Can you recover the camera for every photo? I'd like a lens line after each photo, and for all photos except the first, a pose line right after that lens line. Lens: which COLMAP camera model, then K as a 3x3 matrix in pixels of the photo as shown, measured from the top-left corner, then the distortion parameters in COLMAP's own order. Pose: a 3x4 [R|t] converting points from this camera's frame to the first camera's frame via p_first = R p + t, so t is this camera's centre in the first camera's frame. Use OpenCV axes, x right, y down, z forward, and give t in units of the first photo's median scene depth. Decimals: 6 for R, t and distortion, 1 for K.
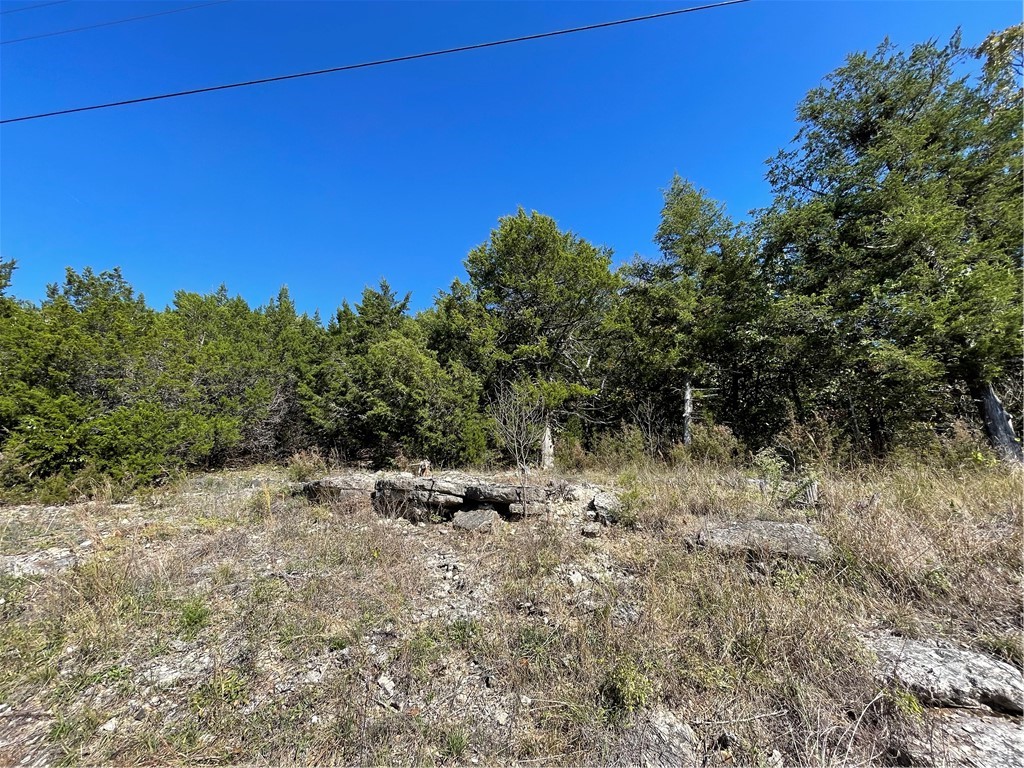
lens RADIAL K [[402.3, 0, 508.3], [0, 402.3, 384.8], [0, 0, 1]] dist [0.005938, -0.001772]
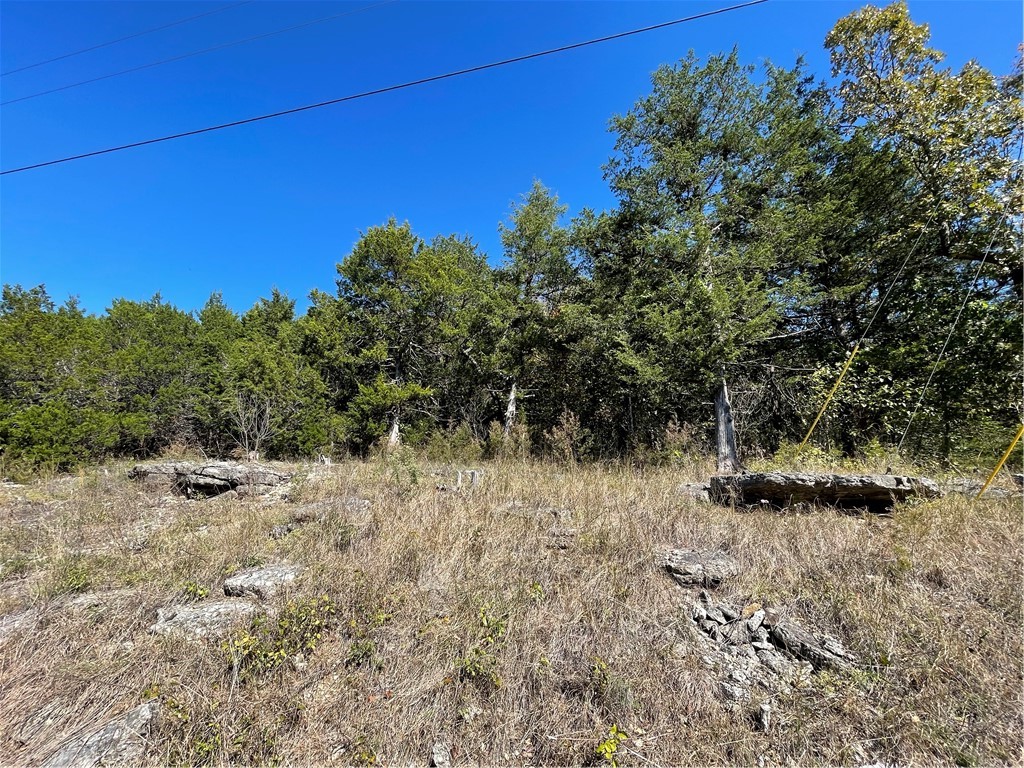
lens RADIAL K [[438.0, 0, 511.7], [0, 438.0, 391.1], [0, 0, 1]] dist [-0.000237, 0.000365]
pose [[0.996488, -0.000275, -0.083735, 0.516246], [0.003306, 0.999344, 0.036067, -0.027266], [0.083671, -0.036217, 0.995835, -0.162067]]
